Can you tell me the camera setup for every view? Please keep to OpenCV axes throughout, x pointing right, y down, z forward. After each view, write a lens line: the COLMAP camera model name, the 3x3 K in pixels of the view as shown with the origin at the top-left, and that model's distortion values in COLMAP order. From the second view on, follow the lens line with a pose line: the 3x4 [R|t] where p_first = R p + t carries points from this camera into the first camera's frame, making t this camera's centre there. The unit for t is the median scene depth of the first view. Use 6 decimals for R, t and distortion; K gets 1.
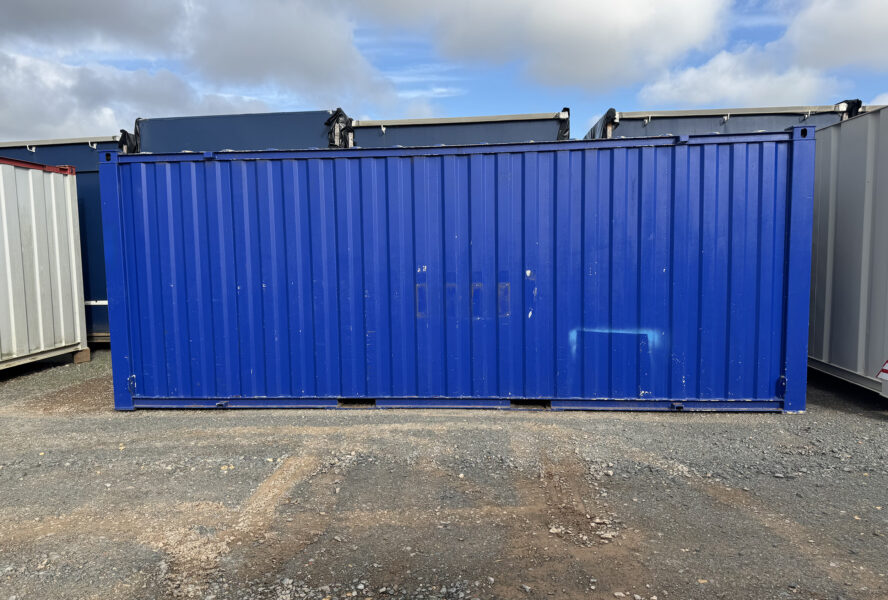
lens RADIAL K [[626.9, 0, 419.1], [0, 626.9, 294.6], [0, 0, 1]] dist [0.076044, -0.076666]
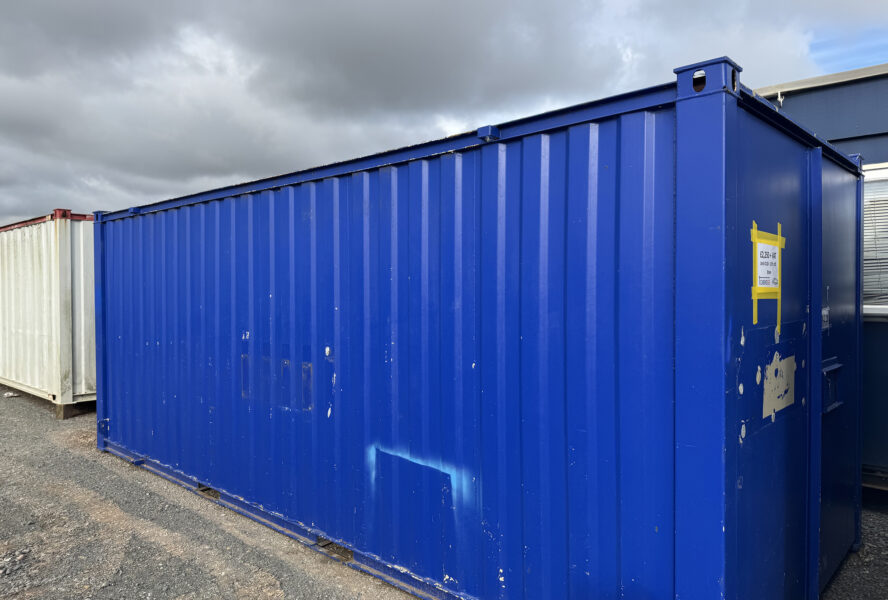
lens RADIAL K [[626.9, 0, 448.1], [0, 626.9, 302.6], [0, 0, 1]] dist [0.076044, -0.076666]
pose [[0.799567, 0.032502, -0.599696, 0.686410], [-0.064176, 0.997441, -0.031507, -0.073949], [0.597138, 0.063678, 0.799607, 0.526797]]
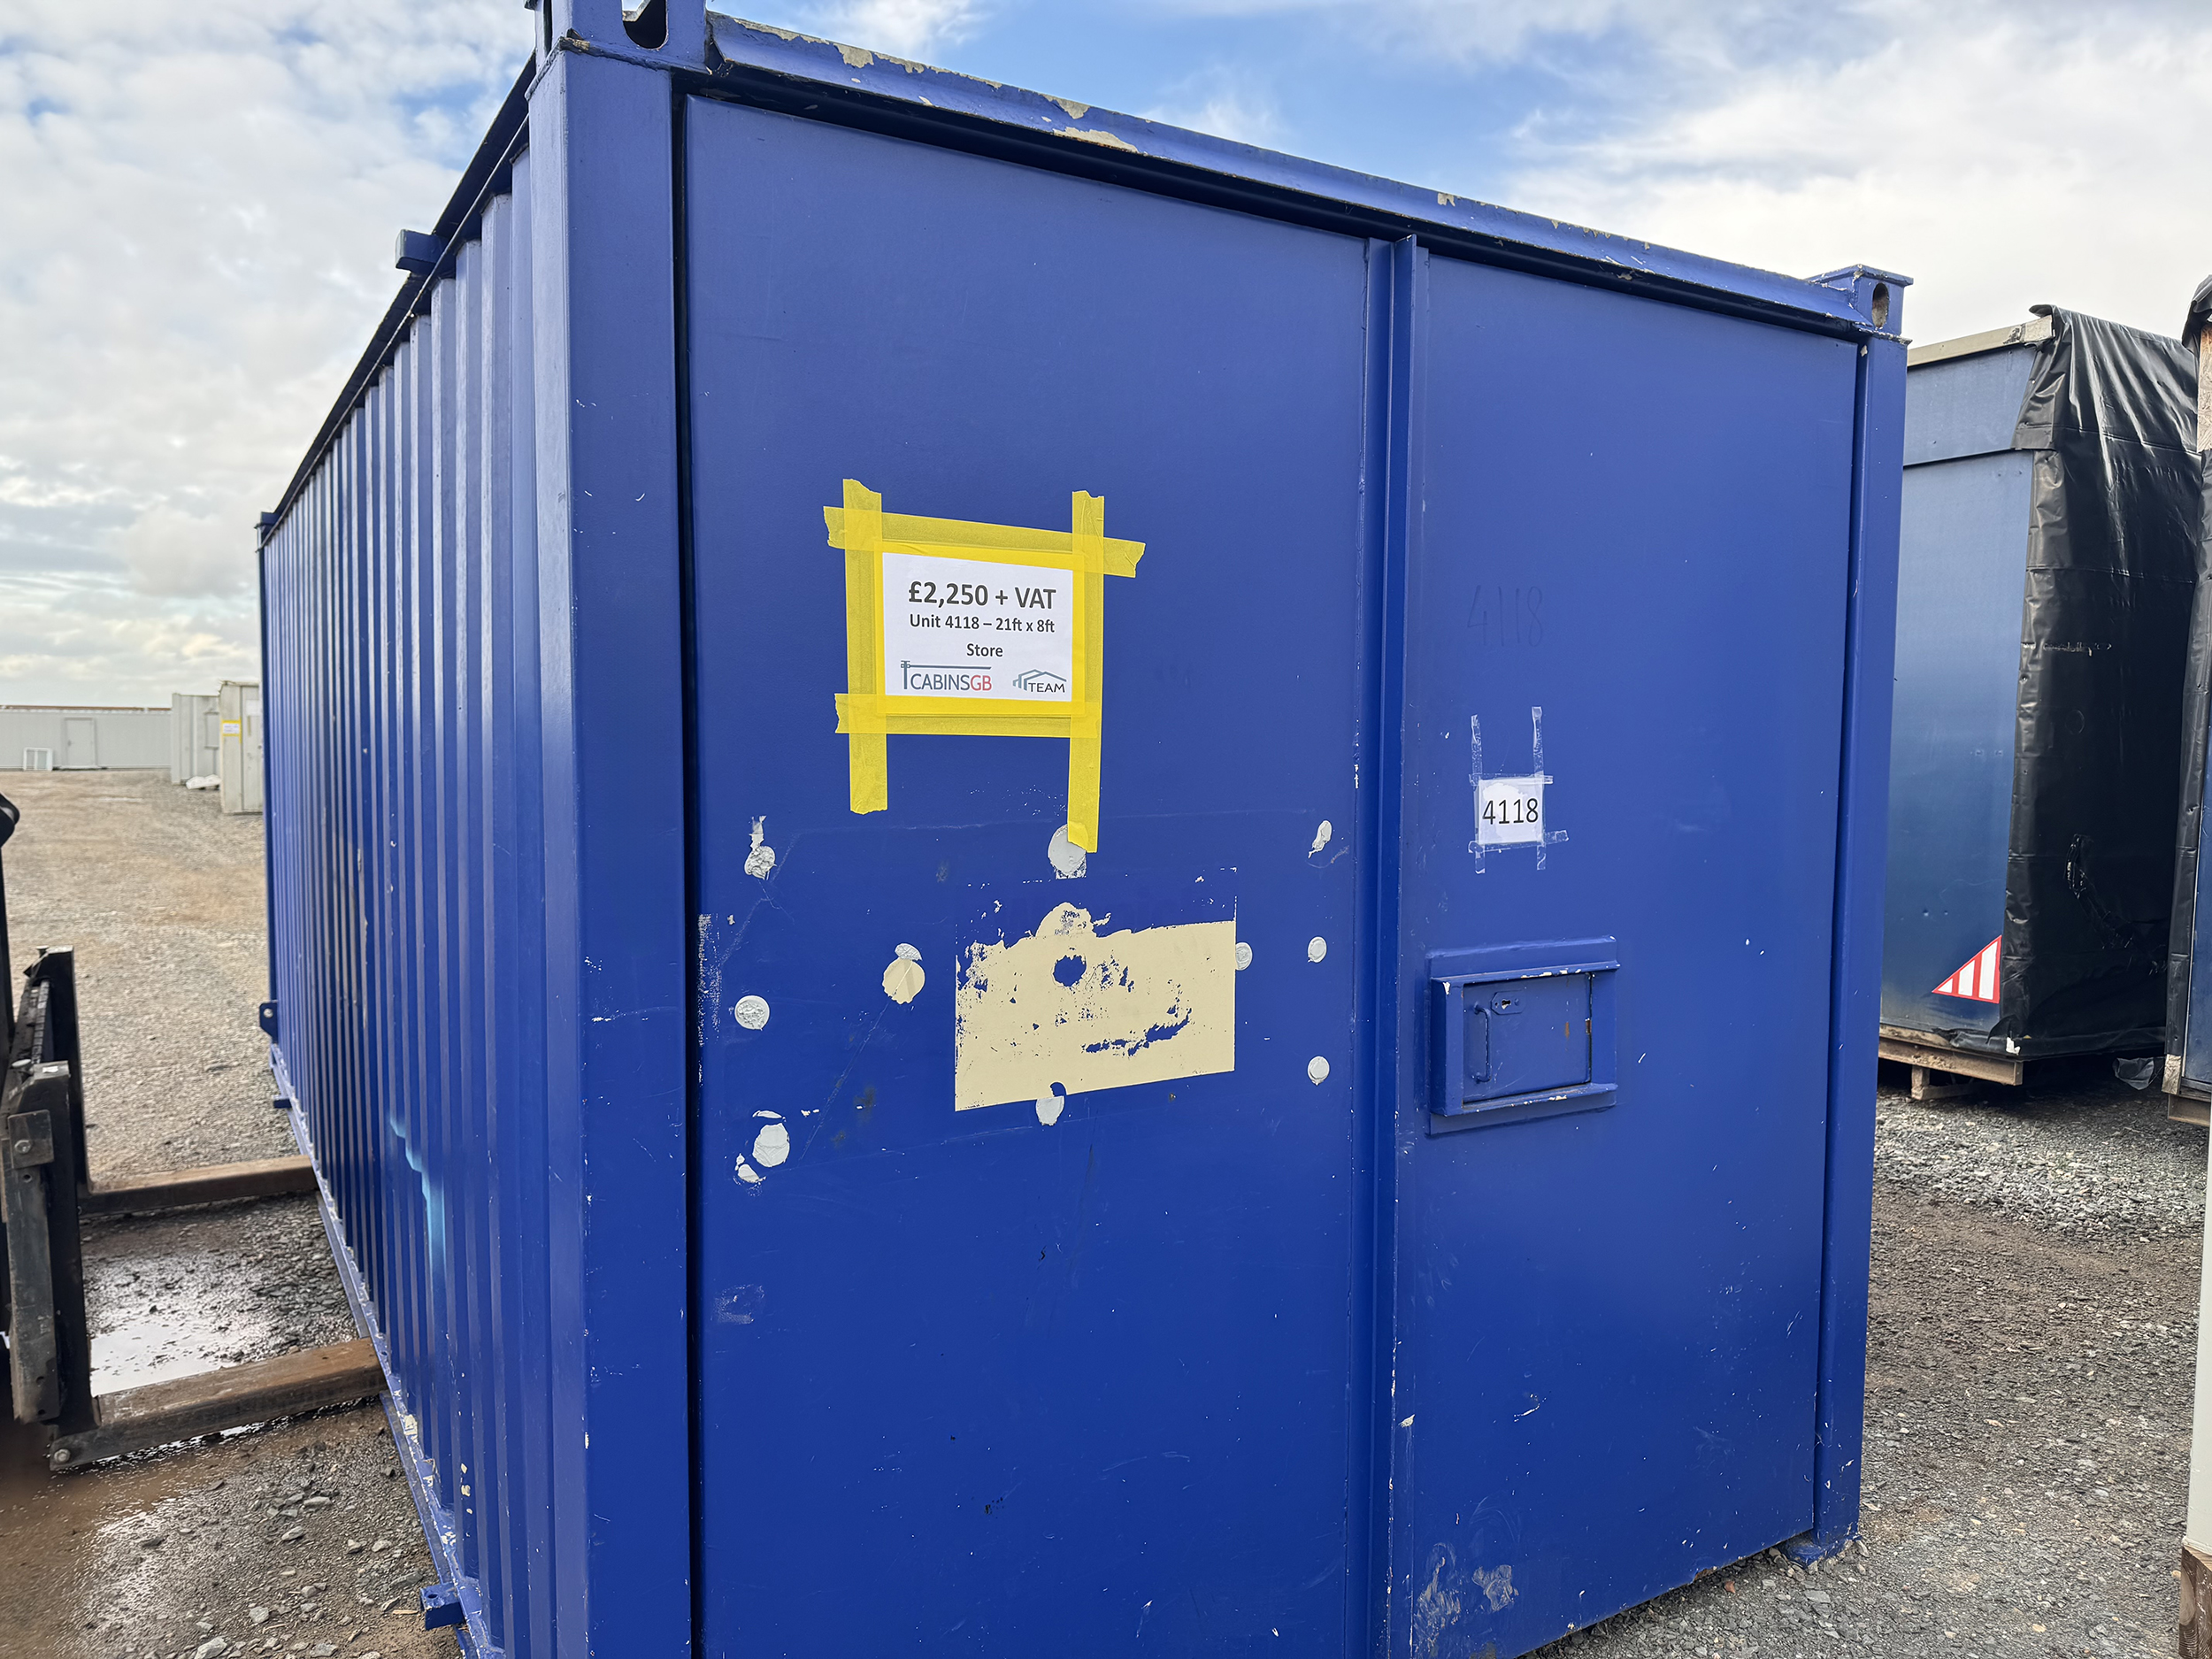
lens RADIAL K [[1546.1, 0, 1106.1], [0, 1546.1, 837.4], [0, 0, 1]] dist [0.037567, 0.001436]
pose [[0.614018, 0.082909, -0.784925, 0.895418], [-0.091969, 0.995209, 0.033177, -0.097300], [0.783915, 0.051817, 0.618702, 0.840361]]
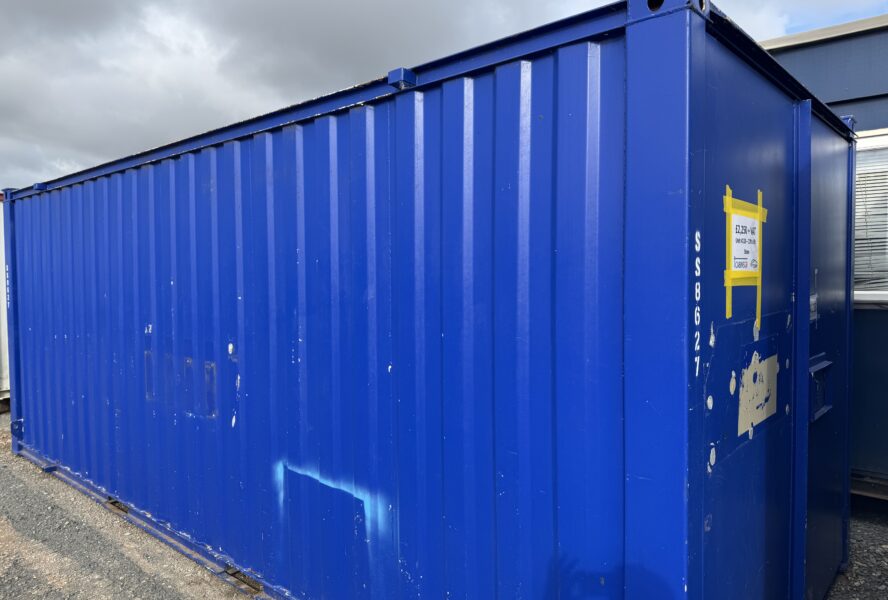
lens RADIAL K [[626.9, 0, 441.6], [0, 626.9, 299.9], [0, 0, 1]] dist [0.076044, -0.076666]
pose [[0.810198, 0.040659, -0.584745, 0.667507], [-0.059887, 0.998113, -0.013575, -0.082601], [0.583090, 0.046017, 0.811104, 0.637818]]
